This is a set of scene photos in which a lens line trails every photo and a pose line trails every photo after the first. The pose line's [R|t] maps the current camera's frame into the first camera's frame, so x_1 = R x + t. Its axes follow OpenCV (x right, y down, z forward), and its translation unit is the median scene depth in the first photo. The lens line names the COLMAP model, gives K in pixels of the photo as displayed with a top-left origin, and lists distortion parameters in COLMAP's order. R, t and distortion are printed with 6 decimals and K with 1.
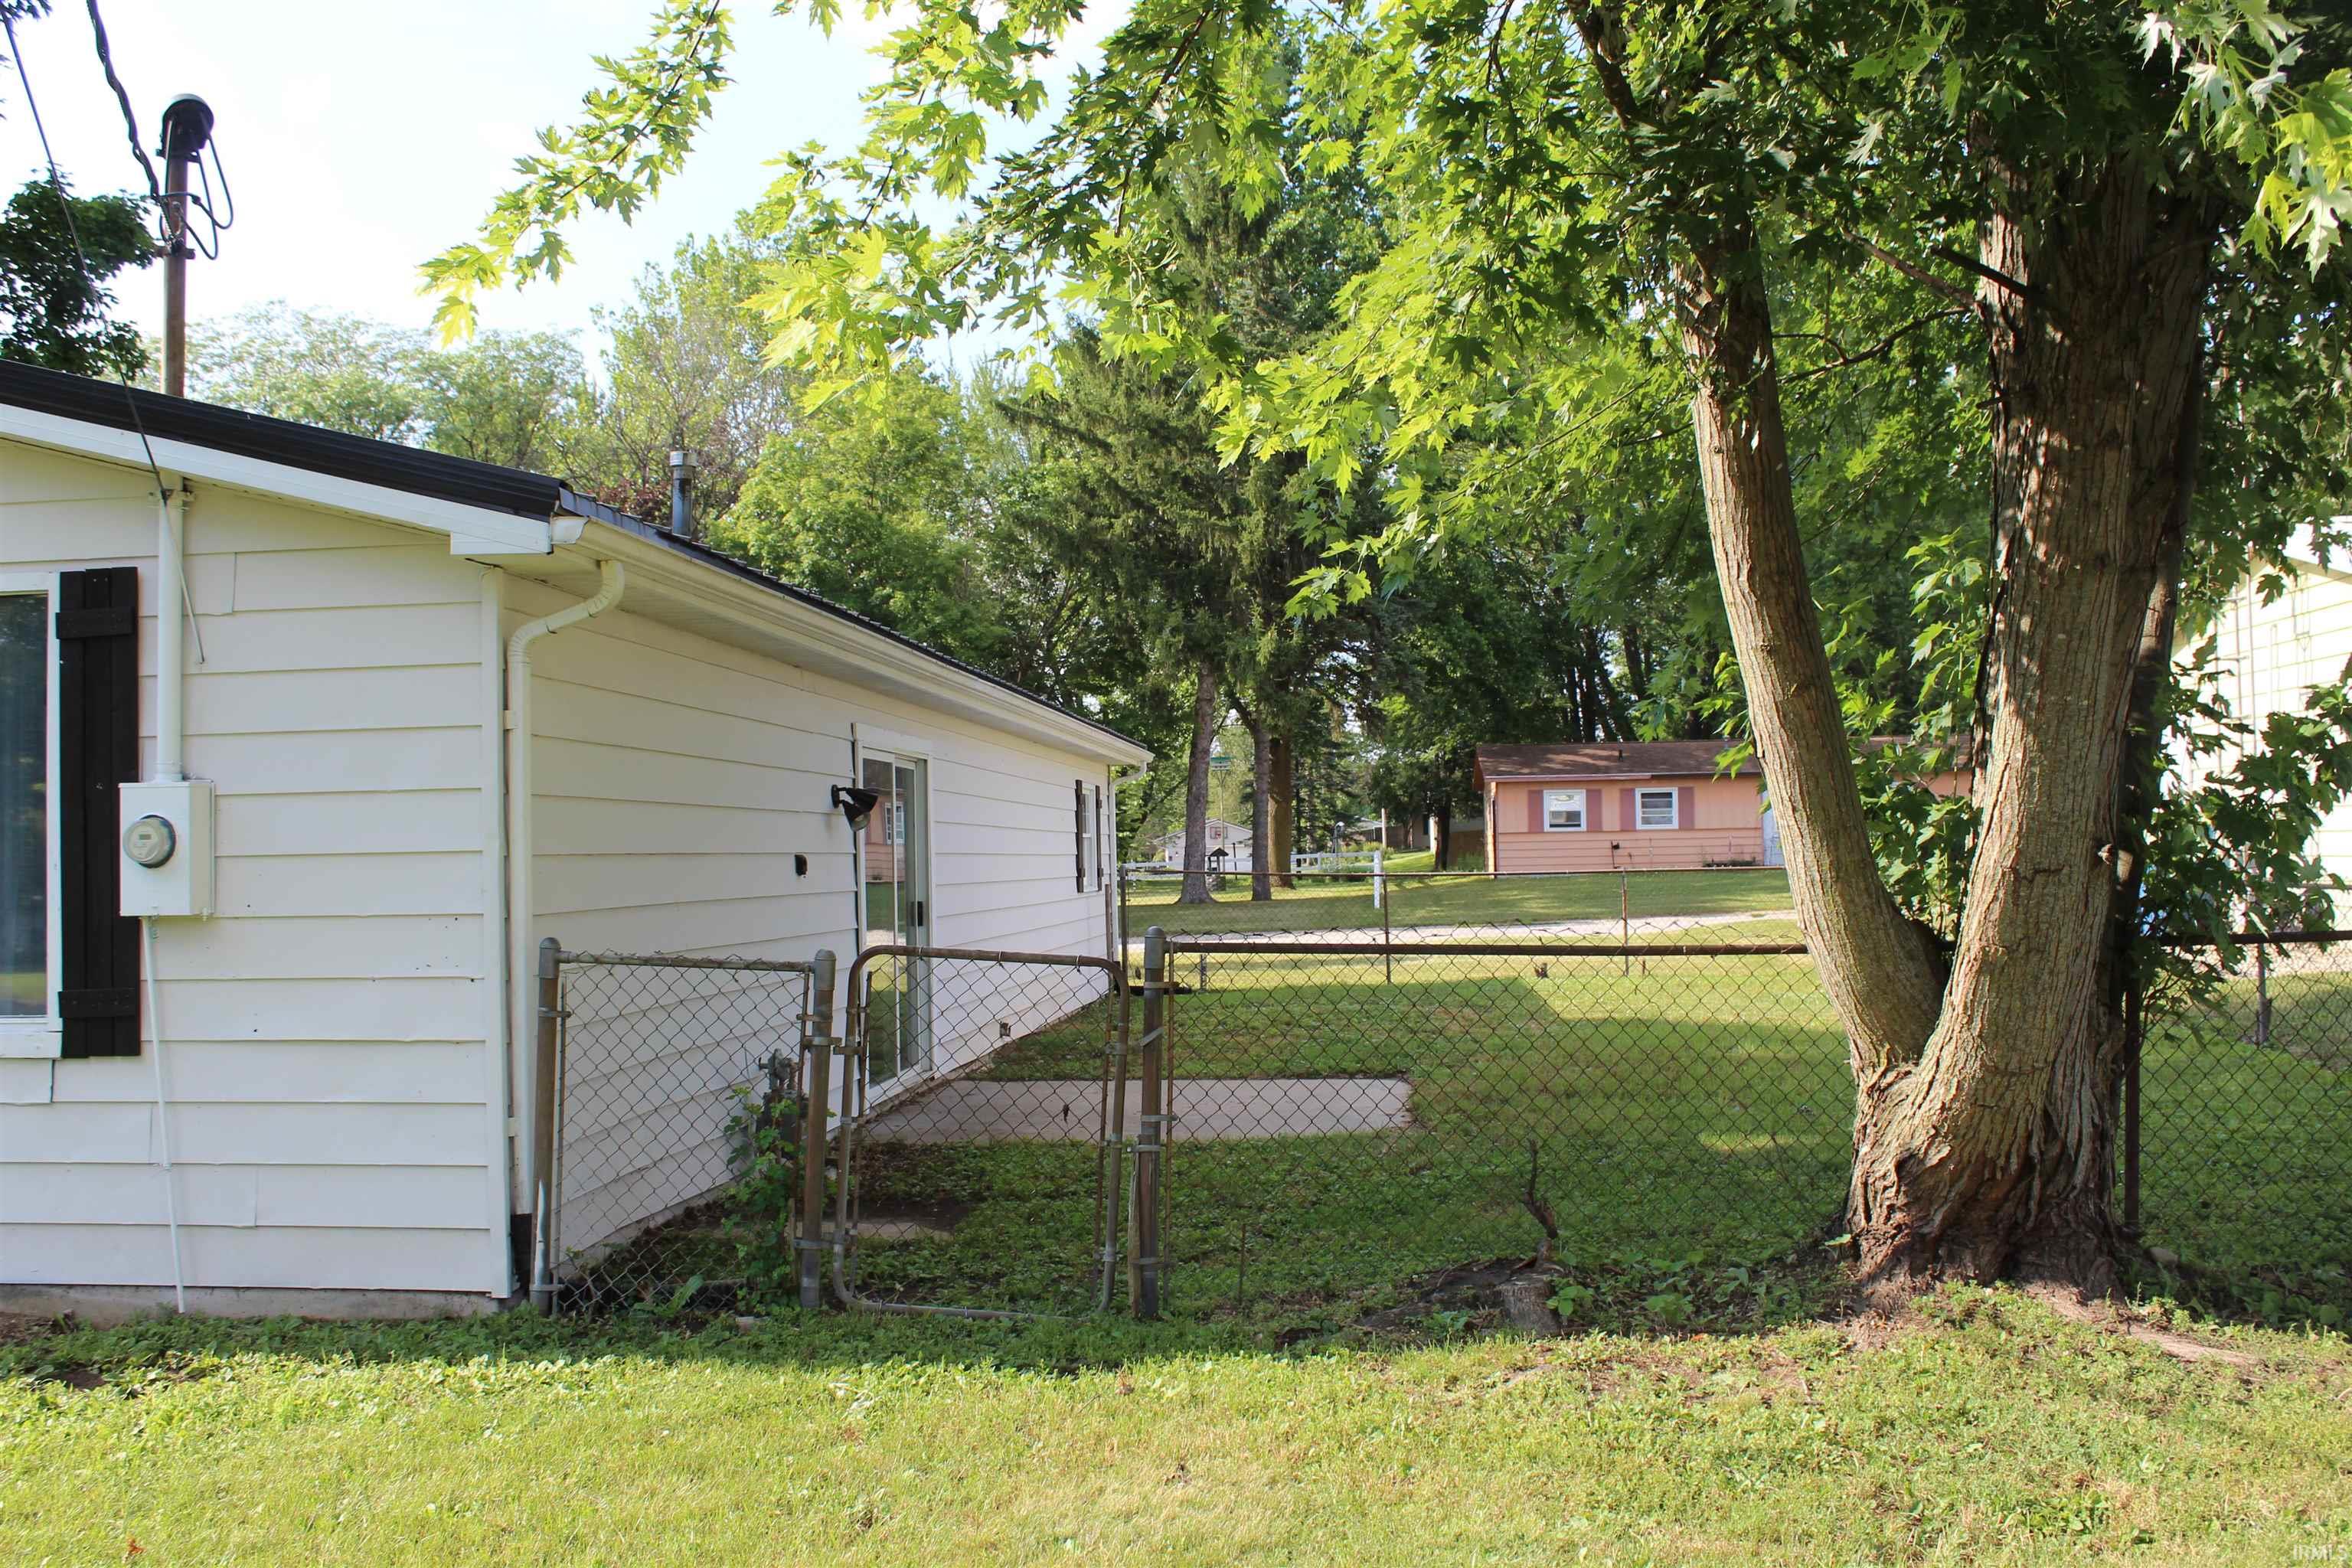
lens RADIAL K [[2193.5, 0, 1176.0], [0, 2193.5, 784.0], [0, 0, 1]] dist [-0.140998, 0.152902]
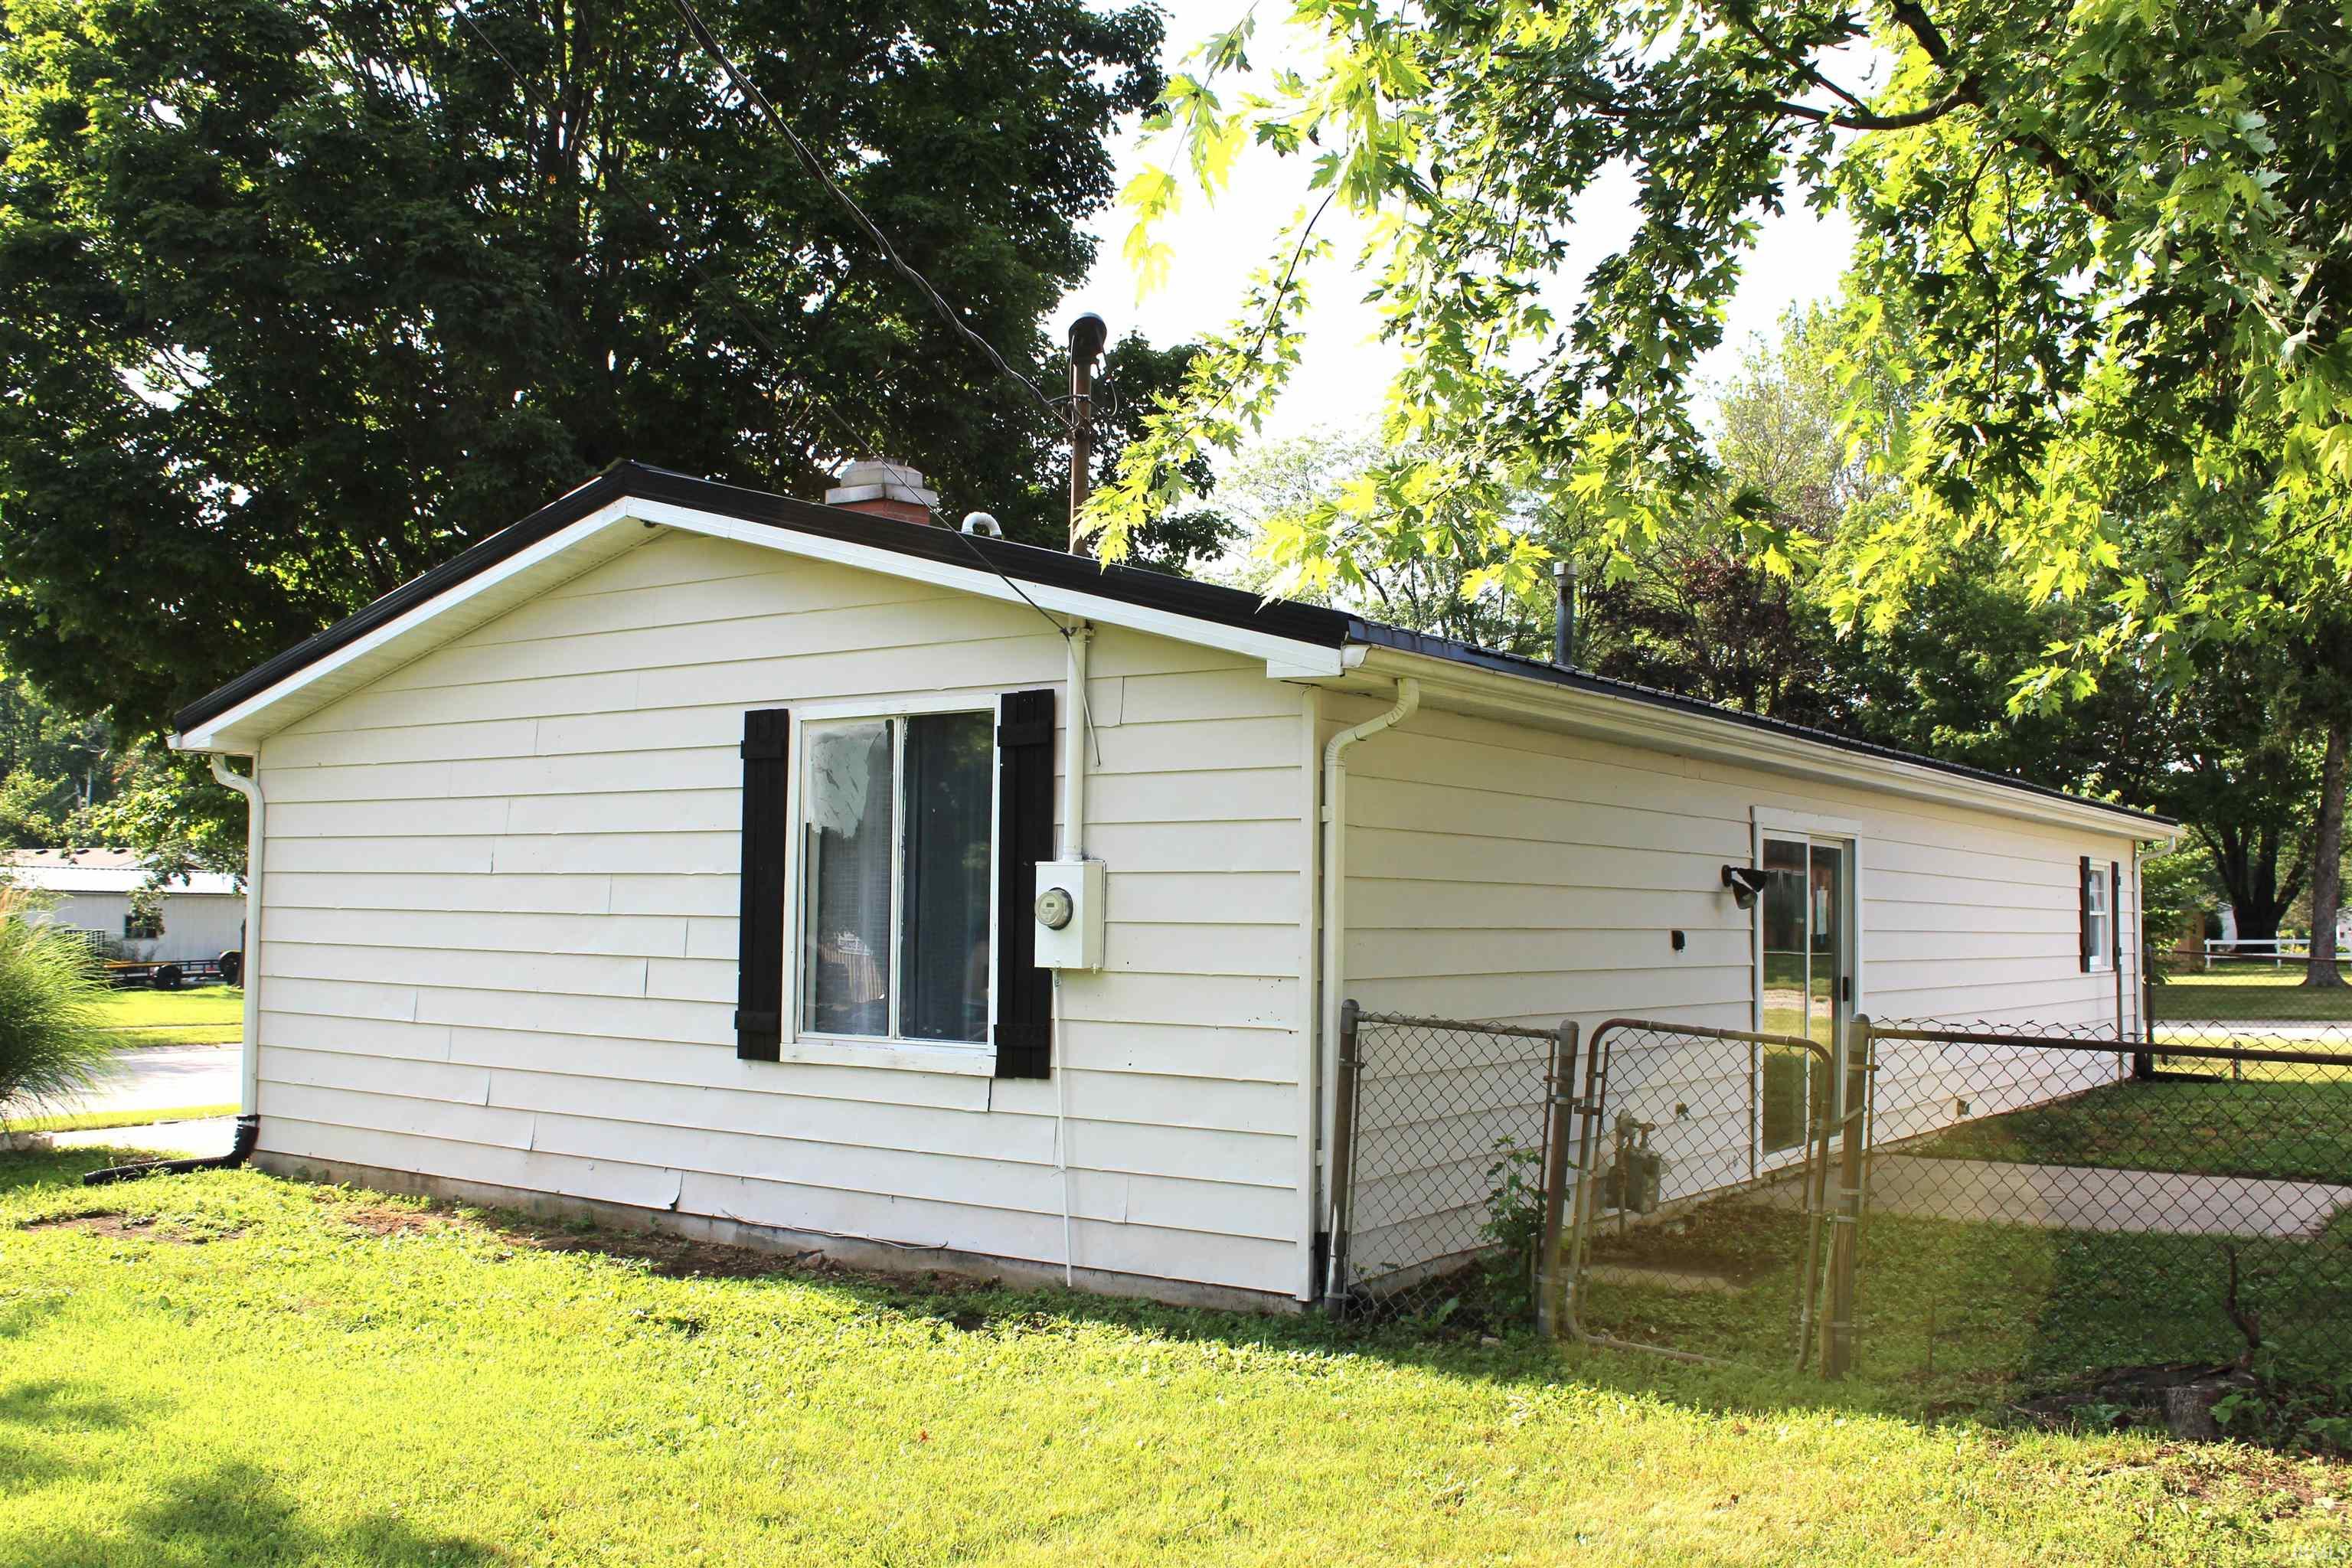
lens RADIAL K [[2193.5, 0, 1176.0], [0, 2193.5, 784.0], [0, 0, 1]] dist [-0.140998, 0.152902]
pose [[0.871628, -0.000028, -0.490168, 0.208832], [-0.013509, 0.999619, -0.024080, -0.016025], [0.489981, 0.027610, 0.871296, -0.085425]]
